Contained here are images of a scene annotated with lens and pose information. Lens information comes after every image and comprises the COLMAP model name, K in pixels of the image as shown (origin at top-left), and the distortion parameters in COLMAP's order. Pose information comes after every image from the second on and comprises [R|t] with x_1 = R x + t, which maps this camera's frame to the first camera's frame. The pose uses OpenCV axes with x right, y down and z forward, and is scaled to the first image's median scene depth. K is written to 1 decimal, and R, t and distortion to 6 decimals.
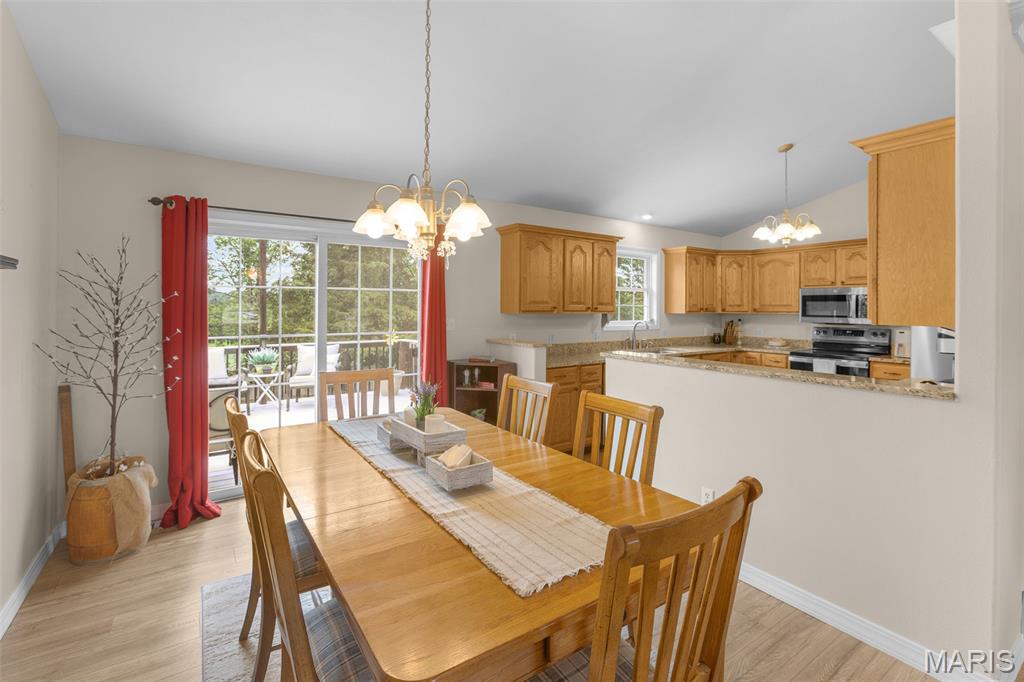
lens RADIAL K [[478.6, 0, 515.8], [0, 478.6, 293.4], [0, 0, 1]] dist [-0.001525, 0.000559]
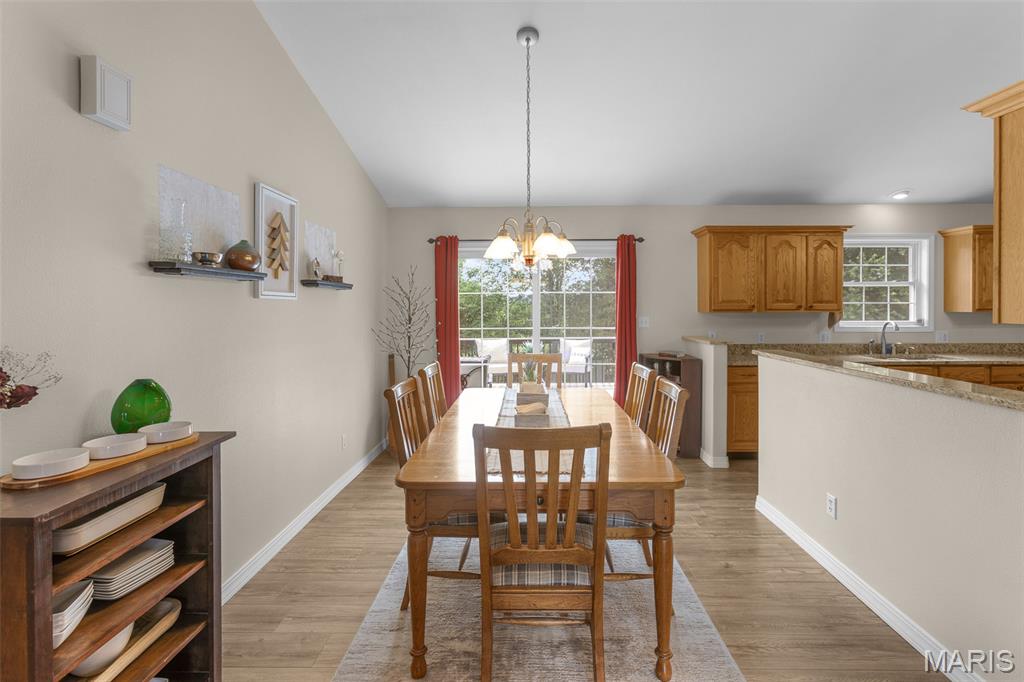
lens RADIAL K [[480.0, 0, 531.0], [0, 480.0, 303.7], [0, 0, 1]] dist [0.000492, 0.000895]
pose [[0.821006, -0.012737, -0.570777, 0.254381], [0.024300, 0.999625, 0.012646, 0.000560], [0.570402, -0.024252, 0.821008, -0.067235]]
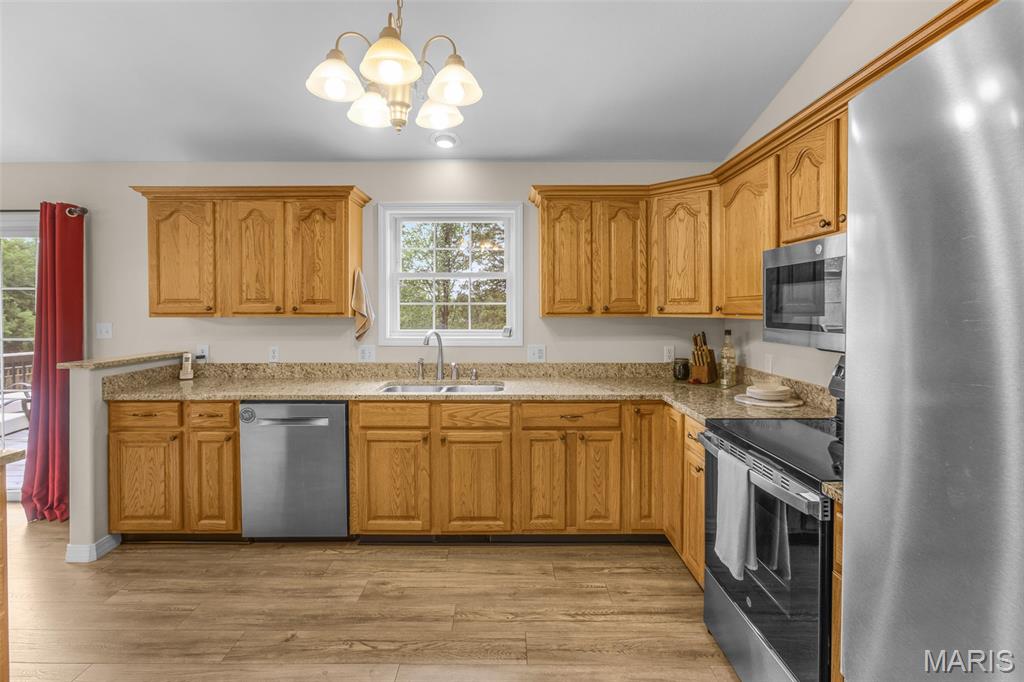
lens RADIAL K [[480.0, 0, 531.0], [0, 480.0, 303.7], [0, 0, 1]] dist [0.000492, 0.000895]
pose [[0.810862, -0.013689, -0.585077, 0.776157], [0.023266, 0.999690, 0.008855, 0.026319], [0.584775, -0.020793, 0.810929, 0.682363]]
